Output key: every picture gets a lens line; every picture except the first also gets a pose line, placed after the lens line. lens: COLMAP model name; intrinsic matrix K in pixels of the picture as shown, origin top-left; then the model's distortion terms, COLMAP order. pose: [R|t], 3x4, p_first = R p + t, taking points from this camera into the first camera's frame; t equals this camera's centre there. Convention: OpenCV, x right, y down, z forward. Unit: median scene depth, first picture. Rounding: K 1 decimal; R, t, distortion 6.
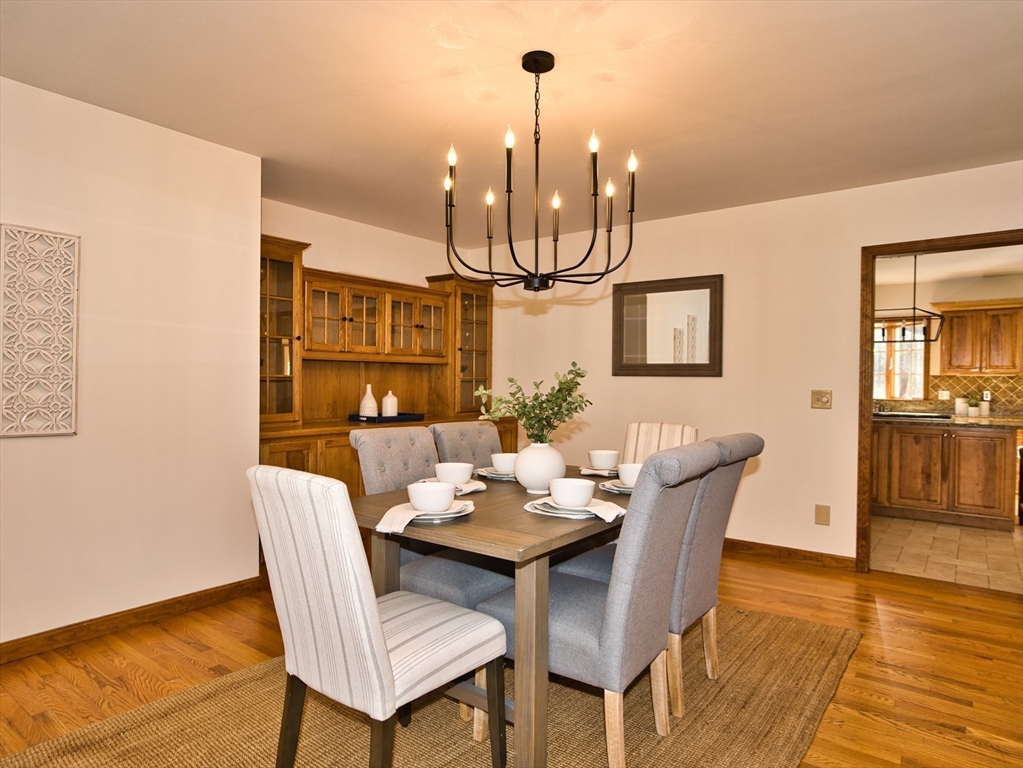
lens RADIAL K [[612.1, 0, 505.3], [0, 612.1, 388.8], [0, 0, 1]] dist [-0.052943, 0.033093]
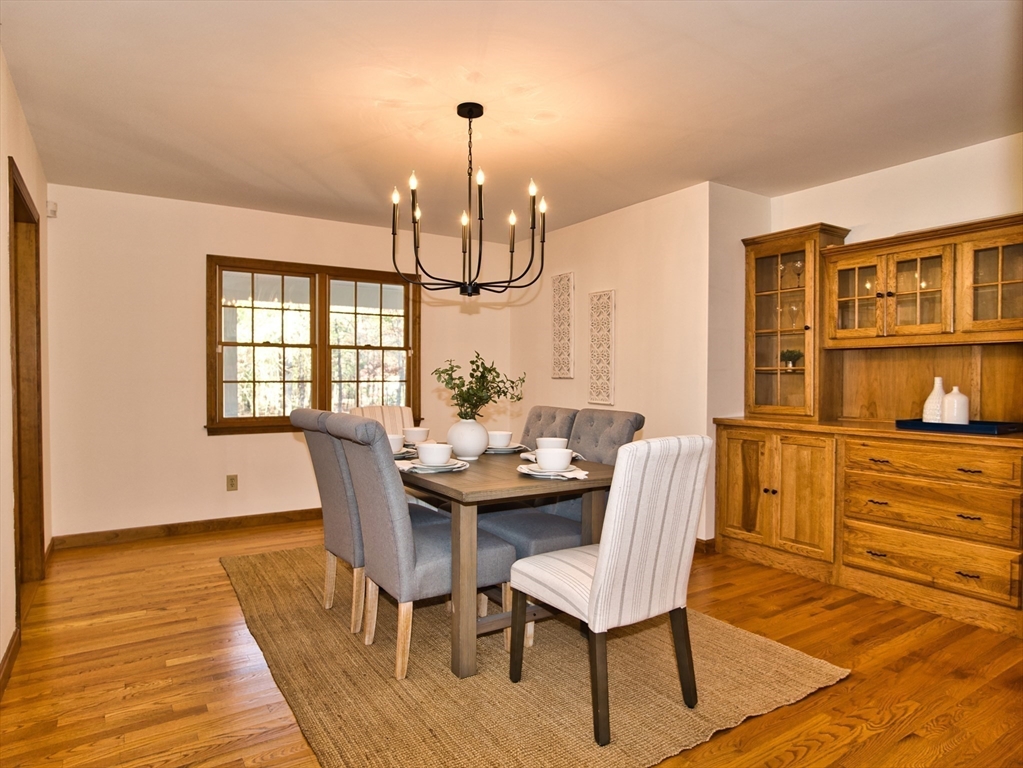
lens RADIAL K [[612.1, 0, 505.3], [0, 612.1, 388.8], [0, 0, 1]] dist [-0.052943, 0.033093]
pose [[-0.331186, 0.009340, -0.943519, 0.729312], [-0.016757, 0.999735, 0.015778, 0.004780], [0.943417, 0.021036, -0.330942, 0.900786]]
